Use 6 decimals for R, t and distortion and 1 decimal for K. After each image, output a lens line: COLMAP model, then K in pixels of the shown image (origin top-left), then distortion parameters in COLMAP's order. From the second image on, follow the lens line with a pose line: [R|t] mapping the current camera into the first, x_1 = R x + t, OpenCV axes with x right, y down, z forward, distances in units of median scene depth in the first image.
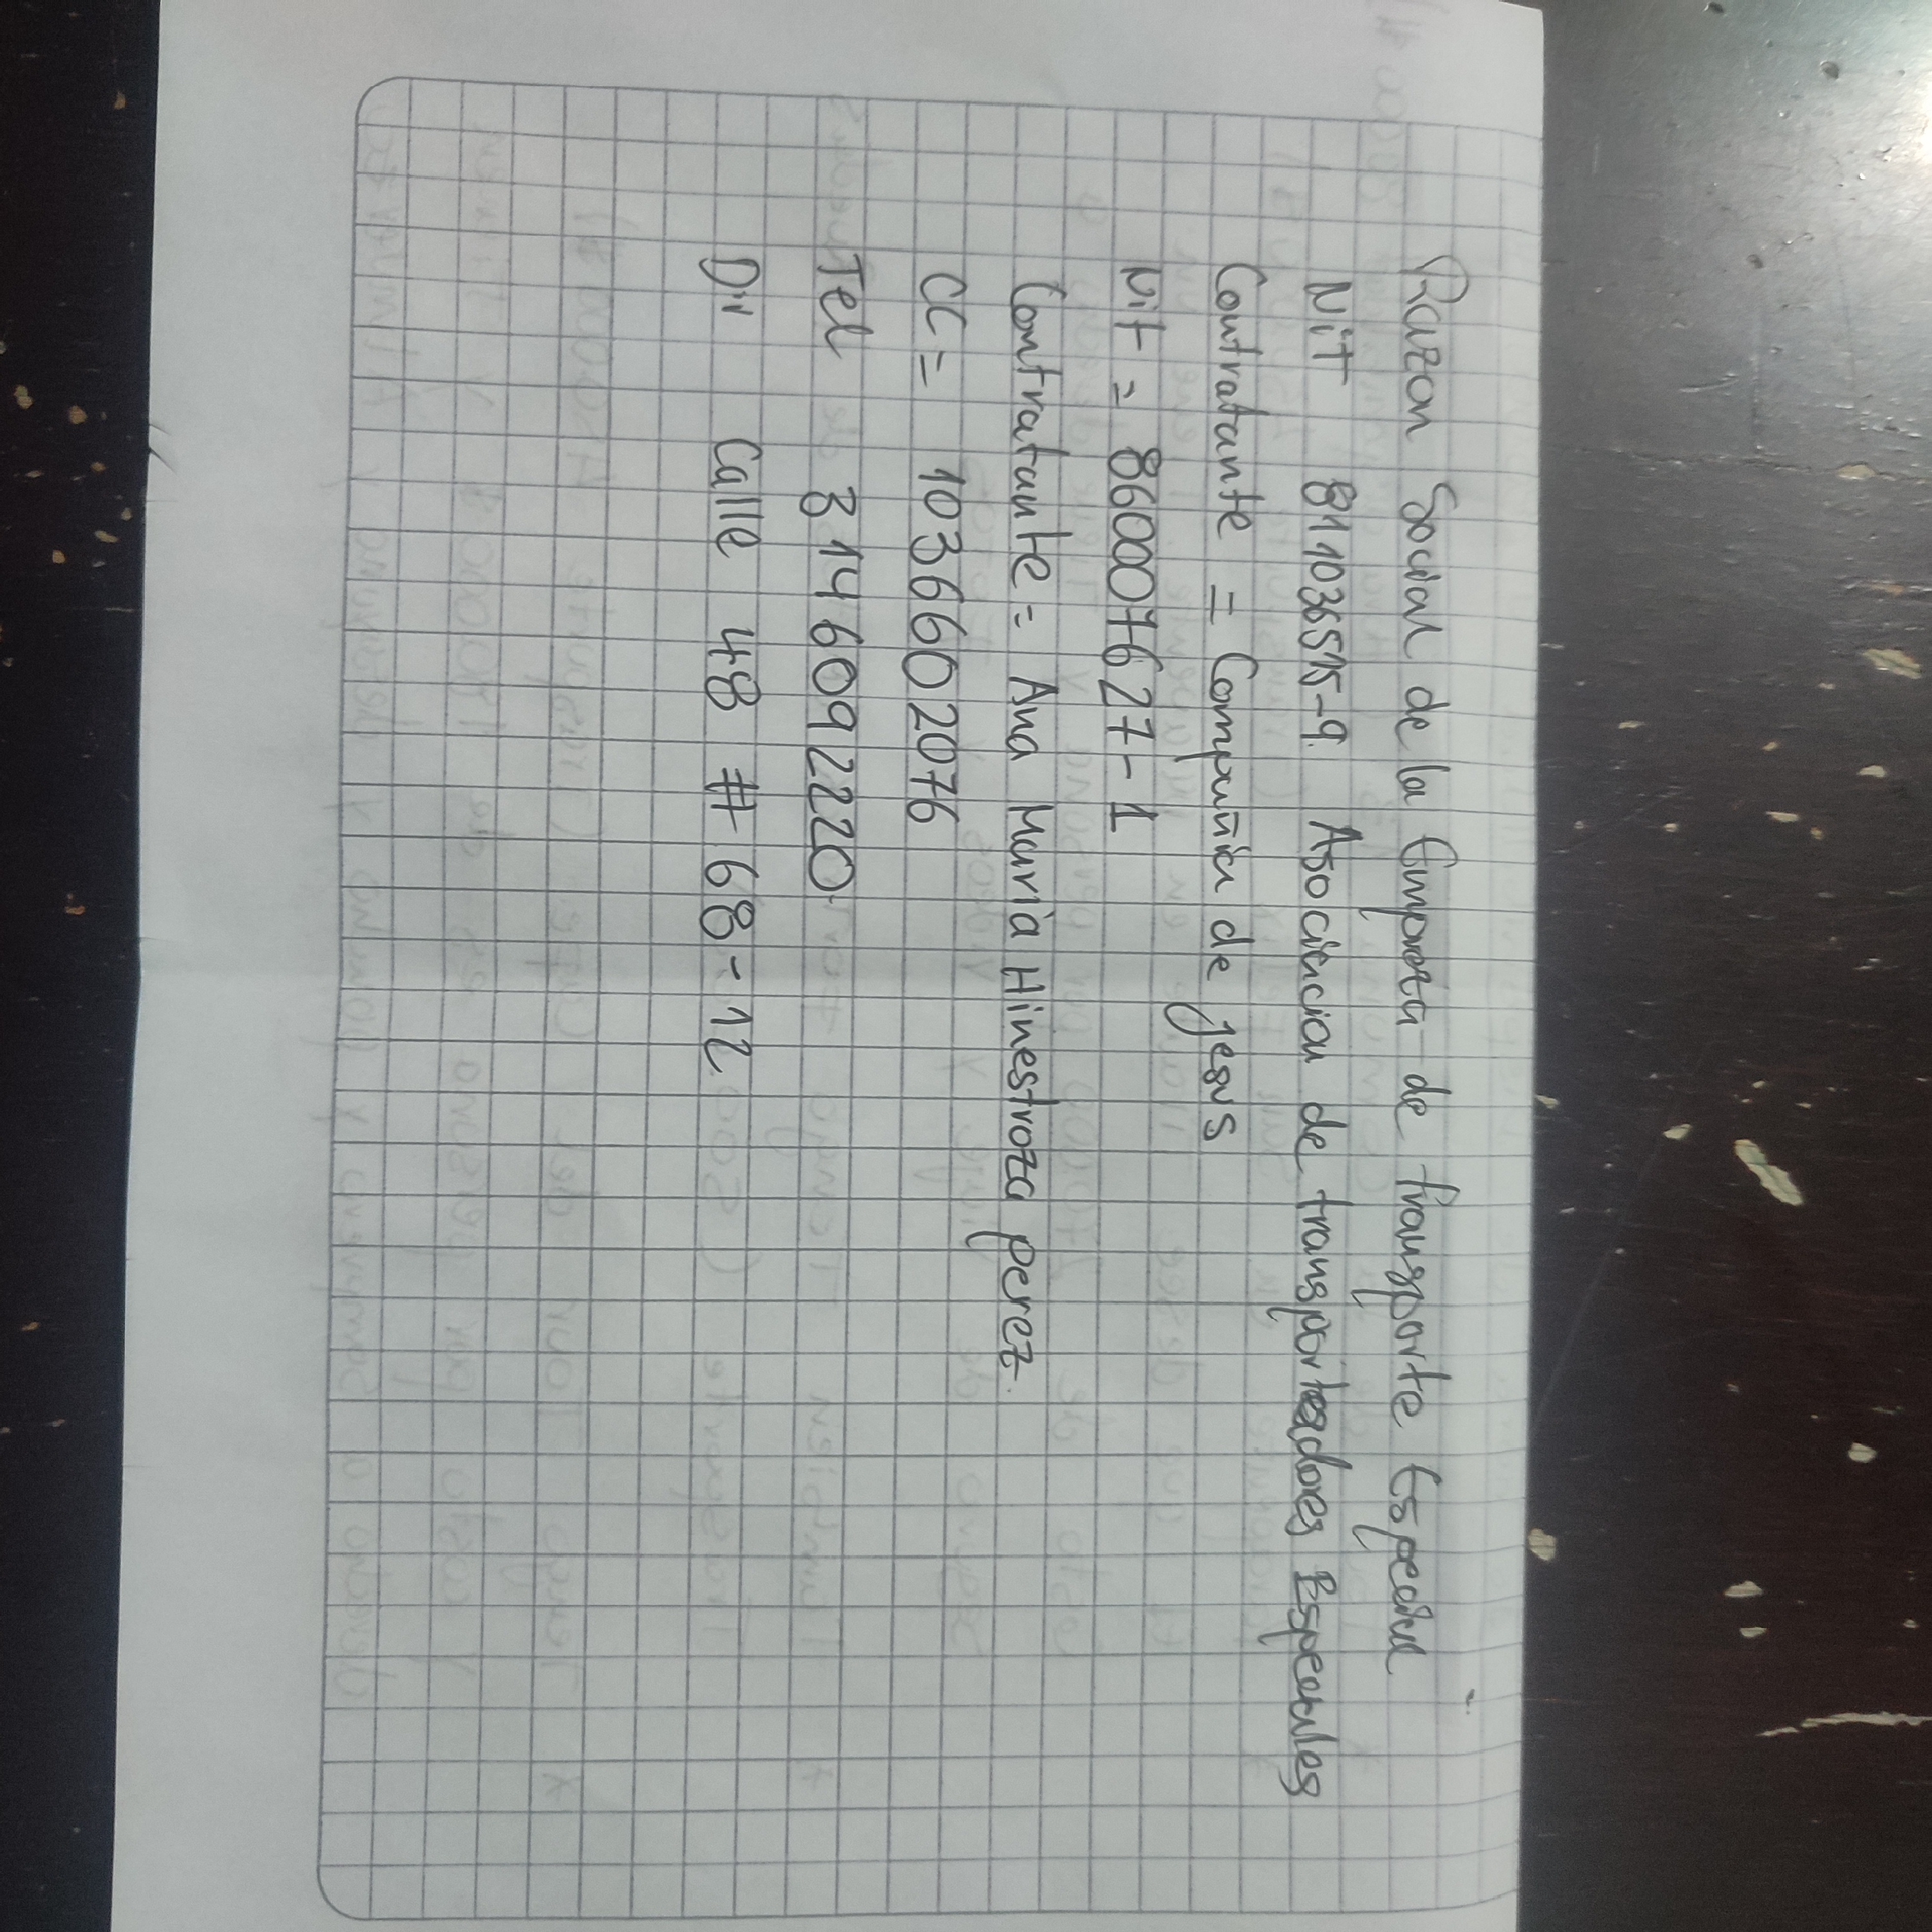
lens RADIAL K [[2180.2, 0, 914.7], [0, 2180.2, 970.0], [0, 0, 1]] dist [0.058801, 0.038444]
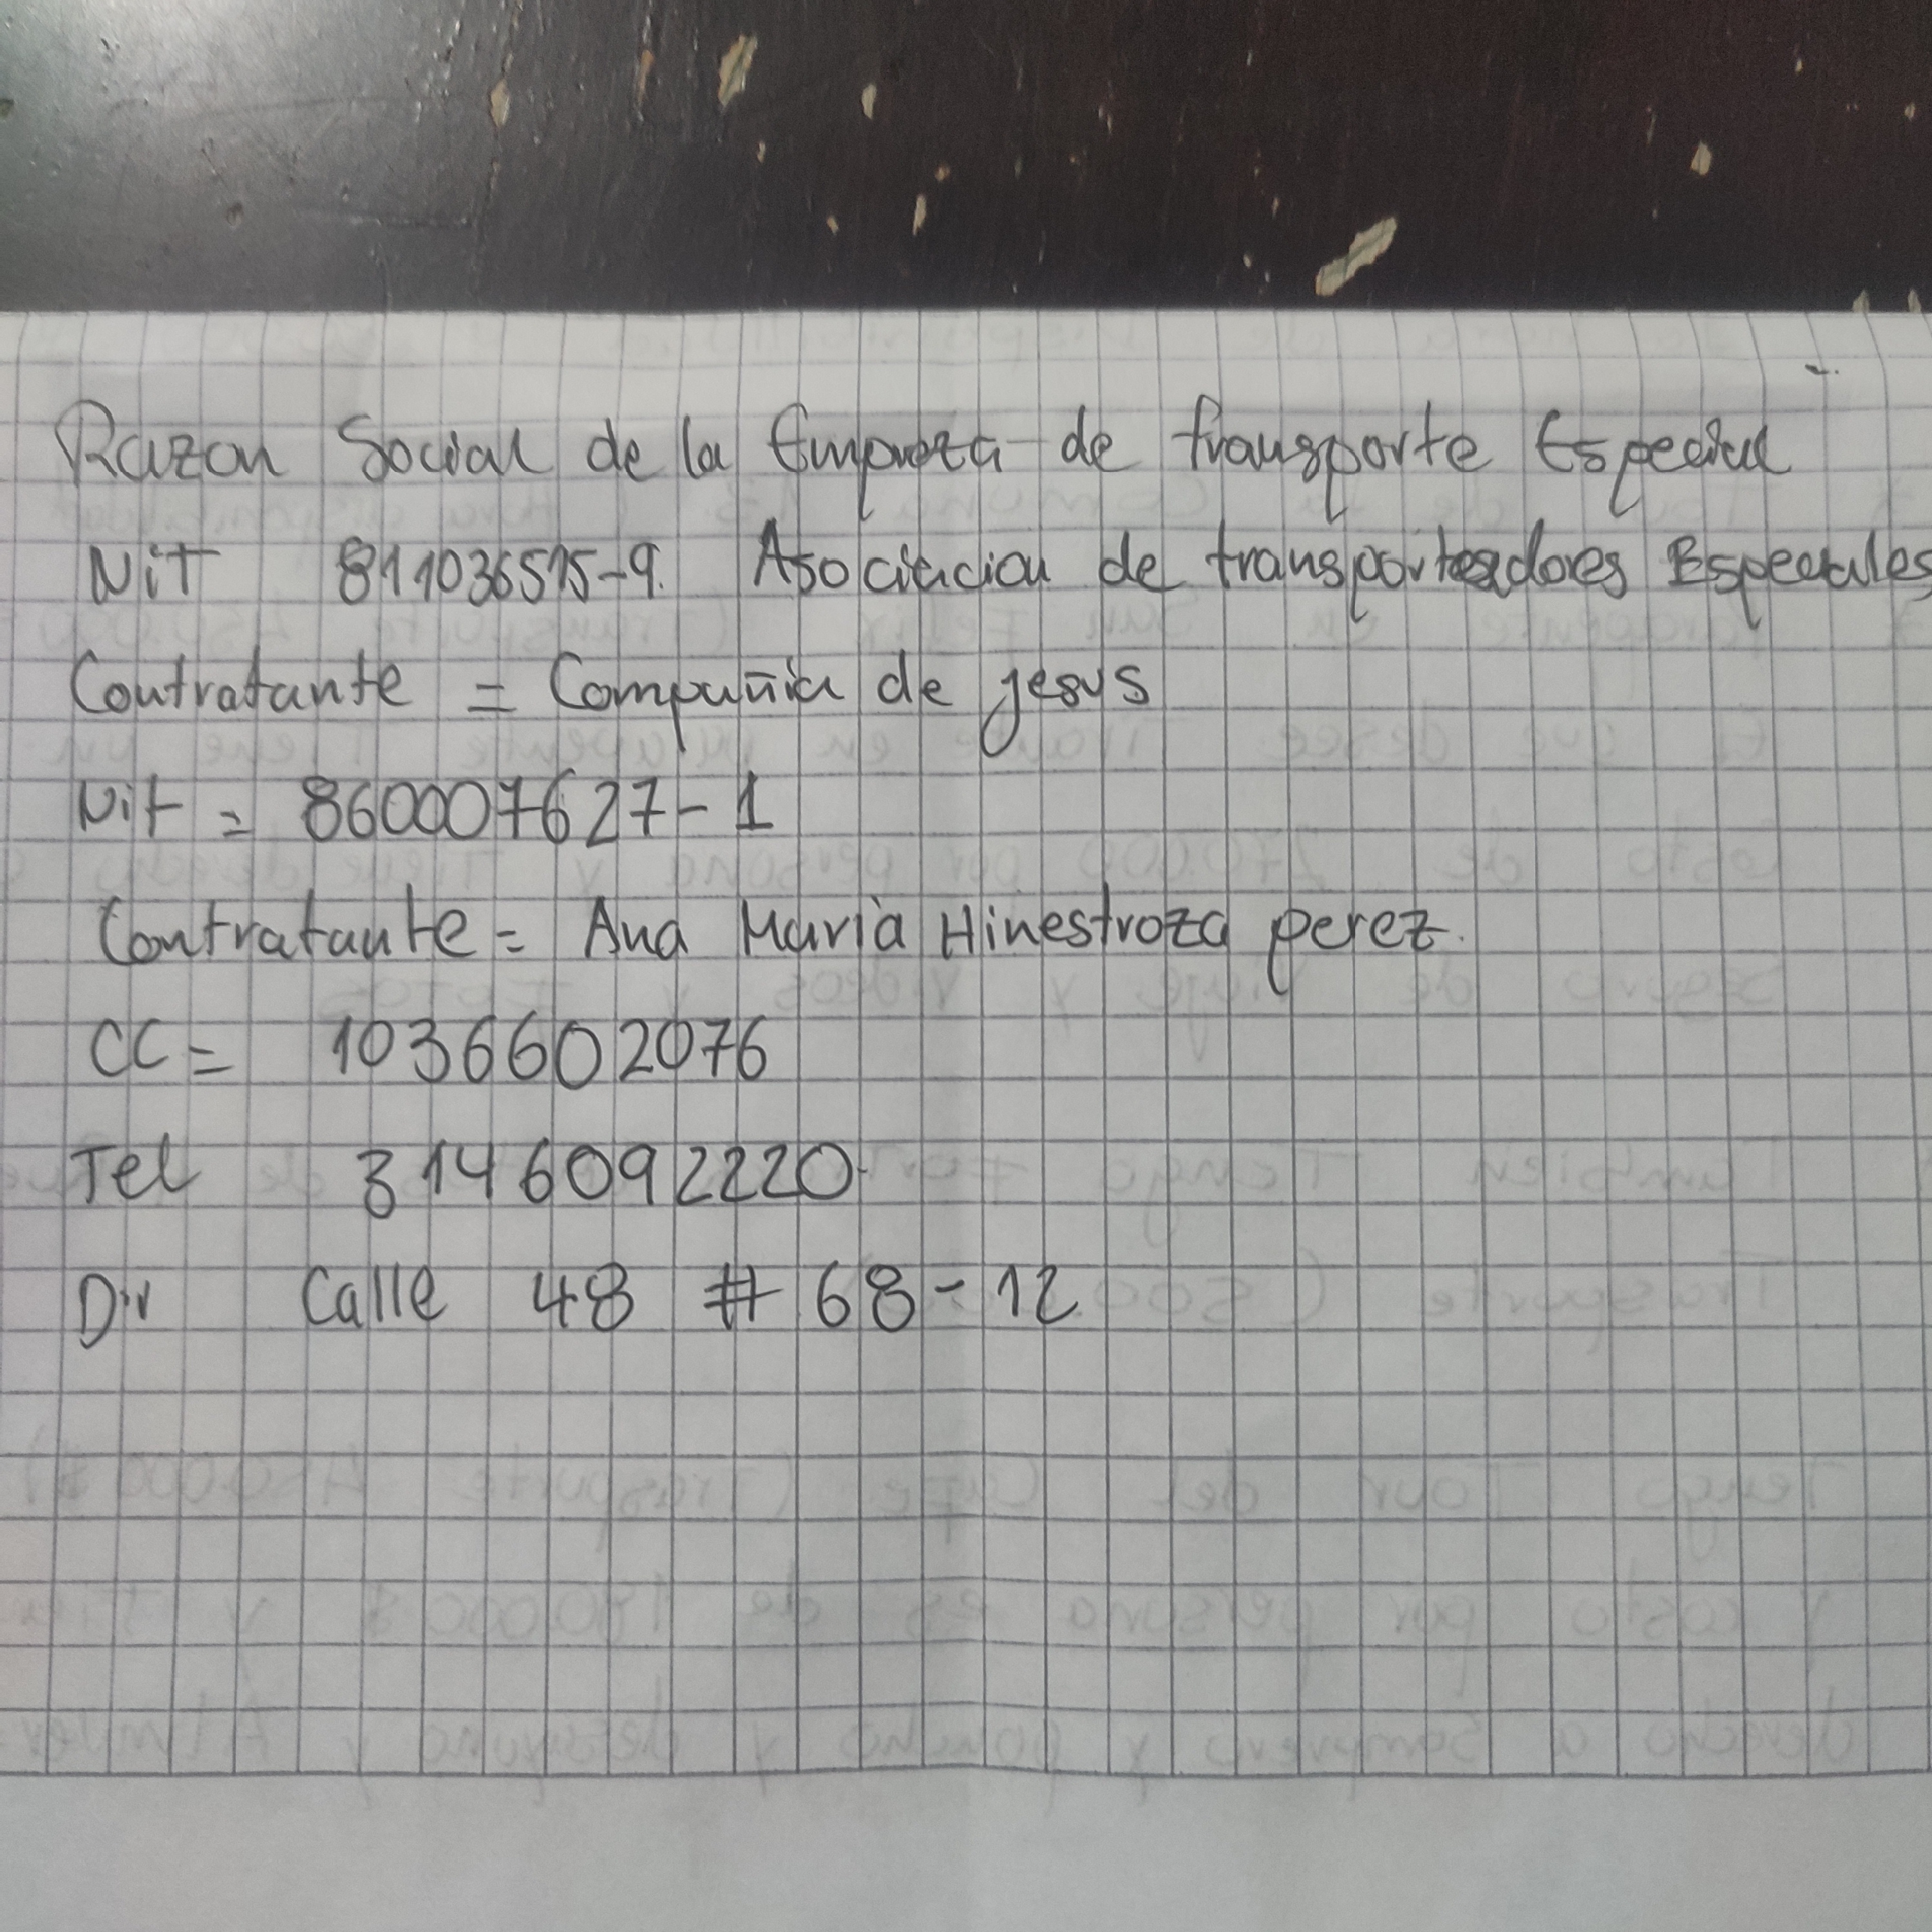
lens RADIAL K [[2197.6, 0, 1009.6], [0, 2197.6, 966.1], [0, 0, 1]] dist [0.003544, -0.078823]
pose [[-0.020515, -0.998531, 0.050156, -0.004407], [0.999583, -0.019465, 0.021344, 0.006696], [-0.020336, 0.050573, 0.998513, 0.181546]]
